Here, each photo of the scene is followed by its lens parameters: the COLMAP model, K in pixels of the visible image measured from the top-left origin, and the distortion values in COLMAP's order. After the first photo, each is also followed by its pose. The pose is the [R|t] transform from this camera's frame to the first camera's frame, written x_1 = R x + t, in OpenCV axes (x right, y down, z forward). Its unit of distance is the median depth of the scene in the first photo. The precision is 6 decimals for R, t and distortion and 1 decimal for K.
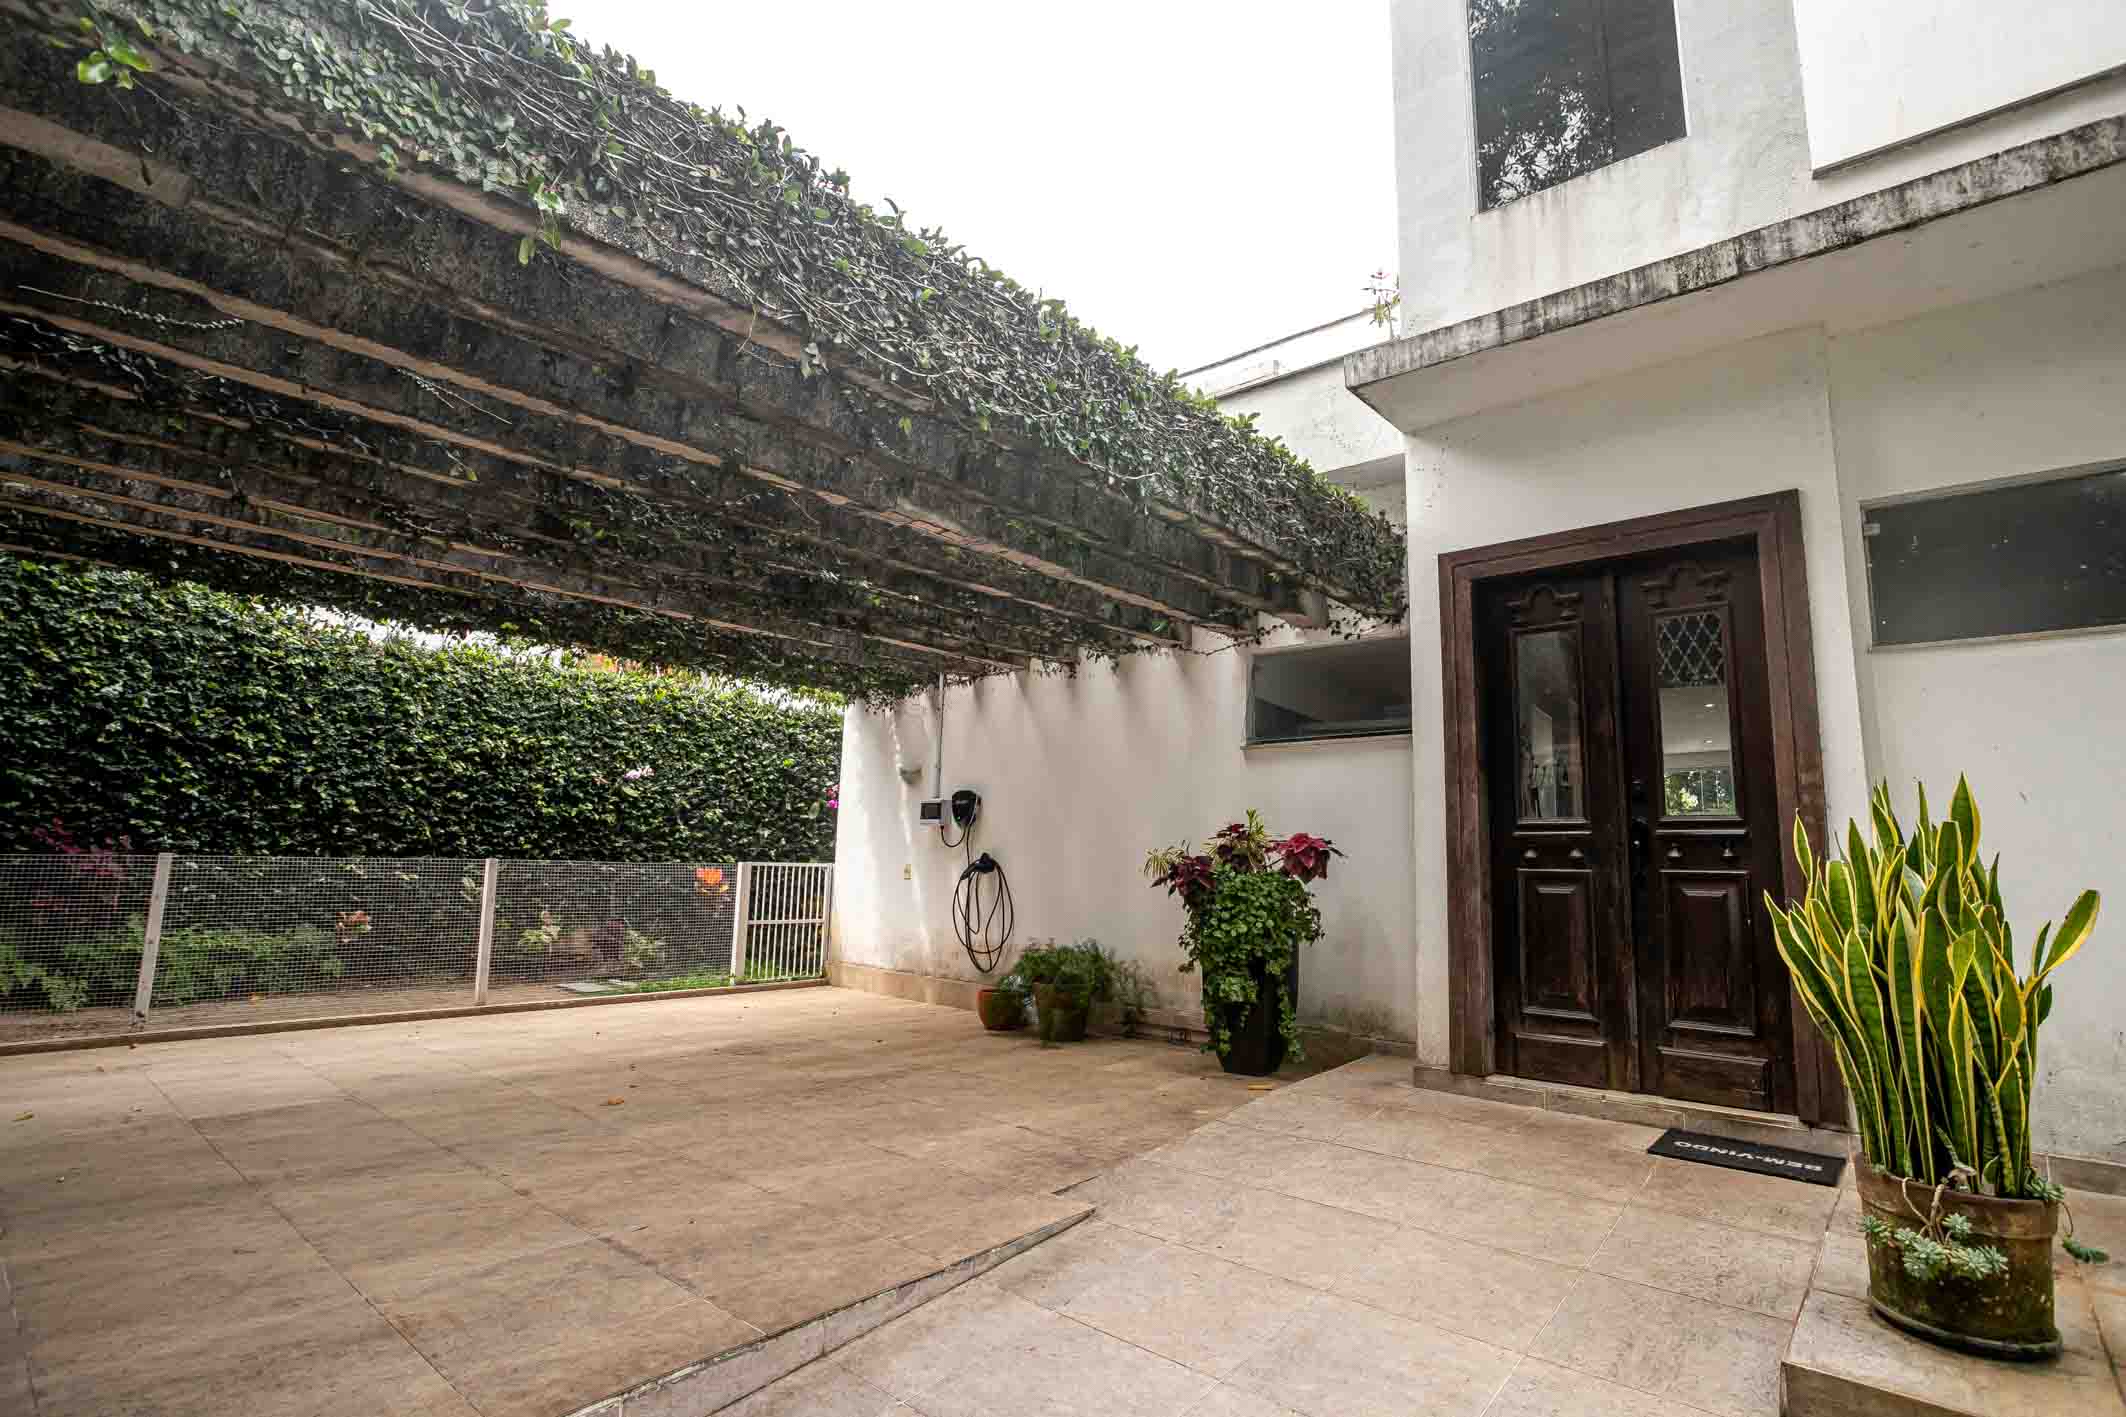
lens RADIAL K [[1041.7, 0, 1063.0], [0, 1041.7, 708.5], [0, 0, 1]] dist [-0.000664, 0.000850]
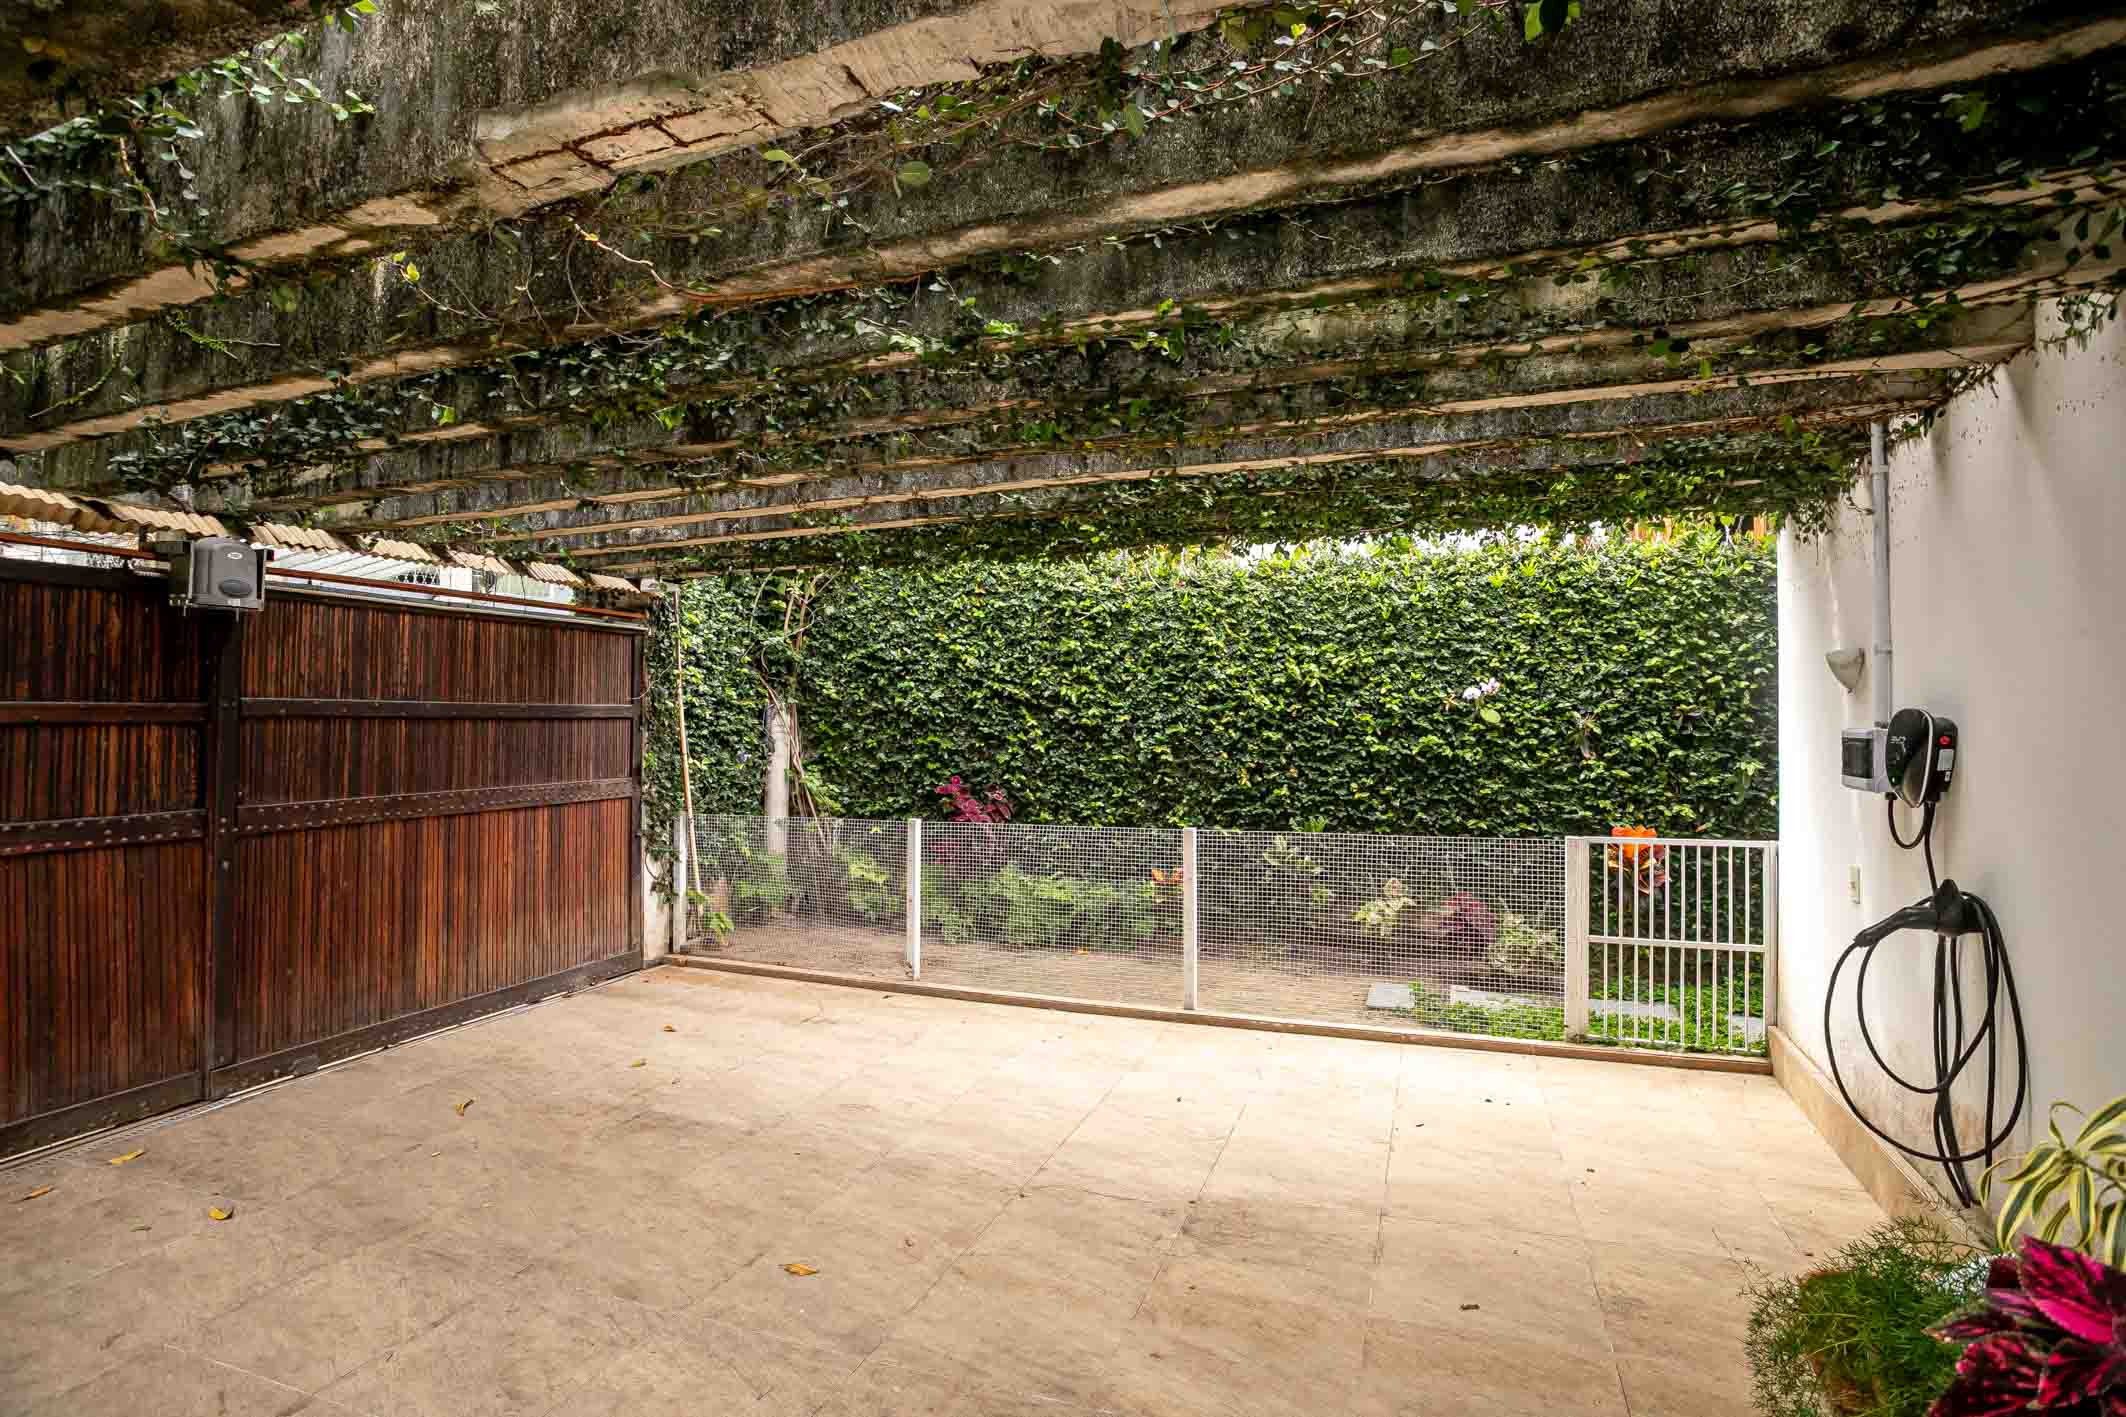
lens RADIAL K [[1050.7, 0, 1063.0], [0, 1050.7, 708.5], [0, 0, 1]] dist [-0.034601, 0.000818]
pose [[0.366727, -0.041477, -0.929404, 0.147539], [0.152066, 0.988242, 0.015900, 0.024276], [0.917817, -0.147162, 0.368722, 0.565284]]
